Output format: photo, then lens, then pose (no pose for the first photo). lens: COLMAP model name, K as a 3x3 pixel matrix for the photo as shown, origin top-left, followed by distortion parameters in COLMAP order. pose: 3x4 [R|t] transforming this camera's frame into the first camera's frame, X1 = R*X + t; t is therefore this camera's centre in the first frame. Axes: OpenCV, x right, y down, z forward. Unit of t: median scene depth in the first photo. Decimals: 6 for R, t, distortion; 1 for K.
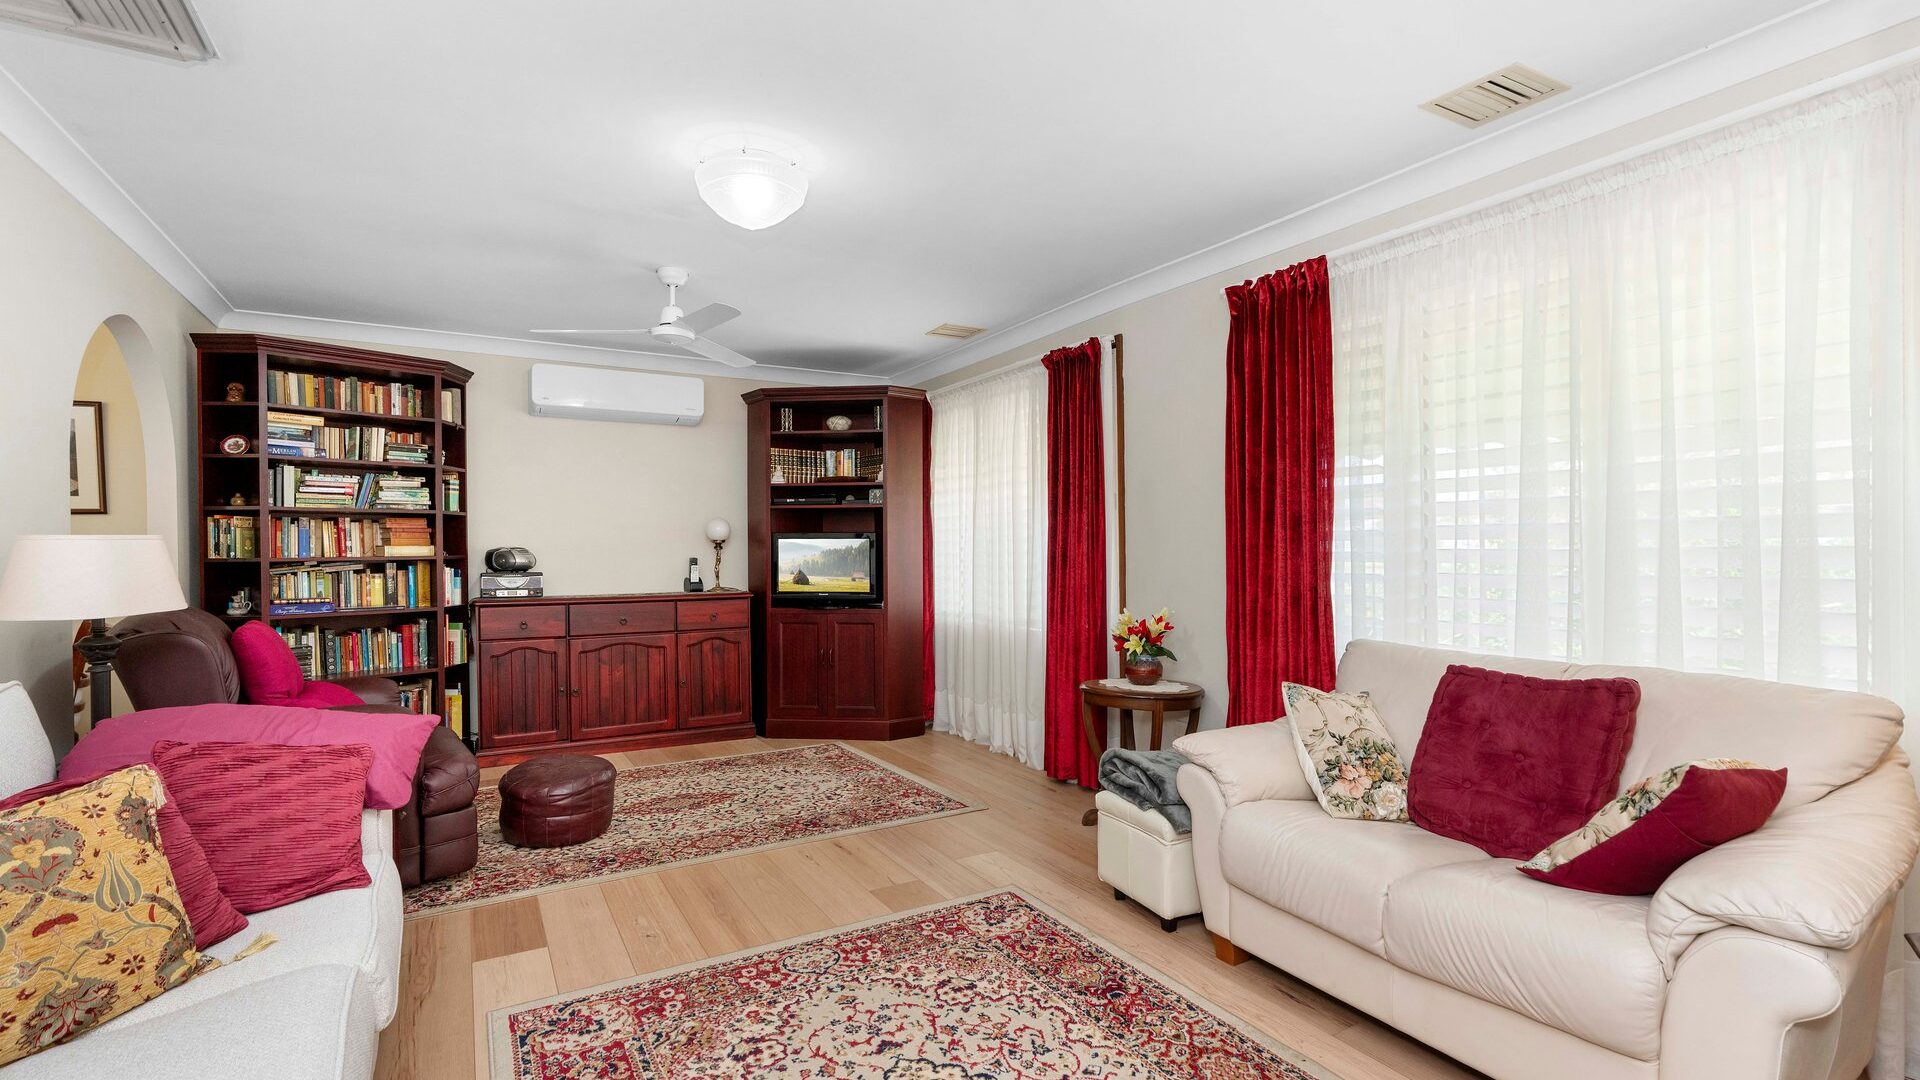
lens RADIAL K [[868.6, 0, 960.6], [0, 868.6, 544.9], [0, 0, 1]] dist [-0.003685, -0.000163]
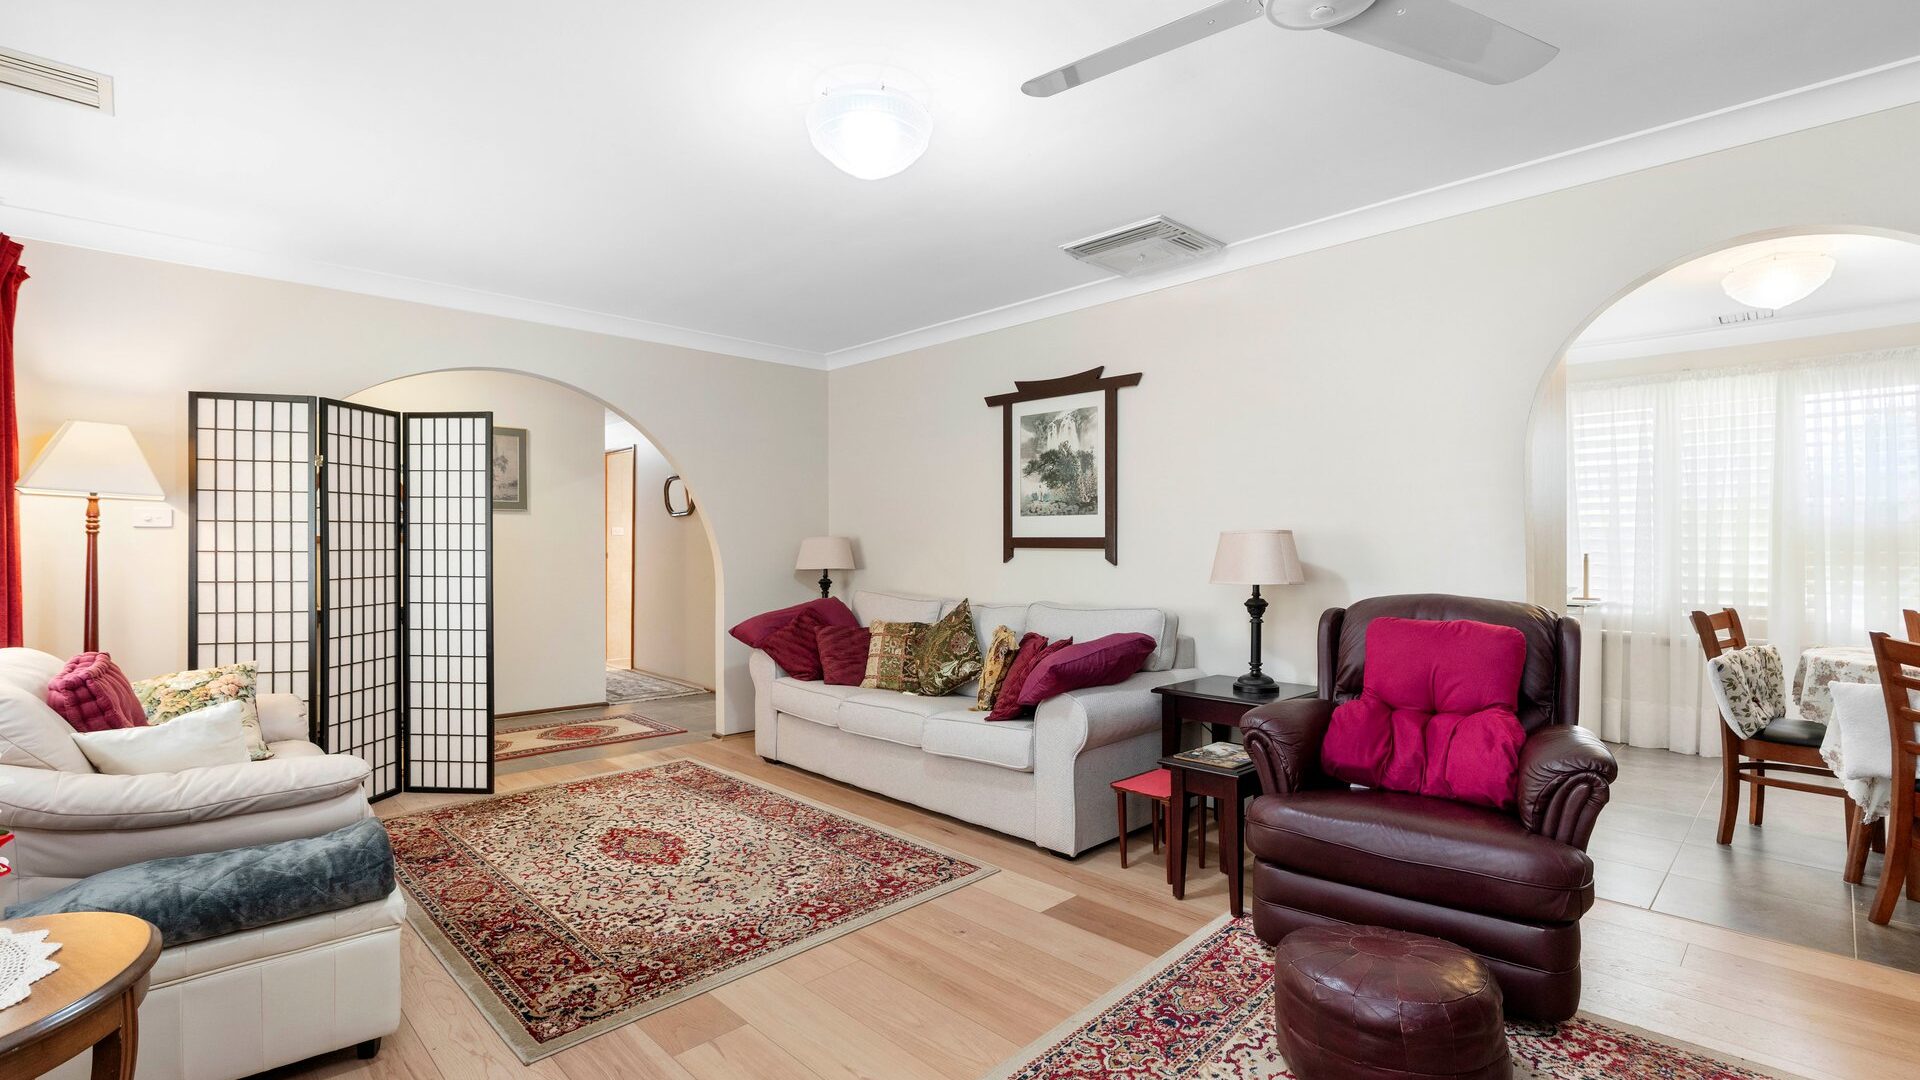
lens RADIAL K [[868.6, 0, 972.5], [0, 868.6, 553.8], [0, 0, 1]] dist [-0.003685, -0.000163]
pose [[-0.964535, 0.008818, -0.263809, -0.121666], [0.005002, 0.999873, 0.015131, -0.002459], [0.263909, 0.013275, -0.964456, 2.193748]]
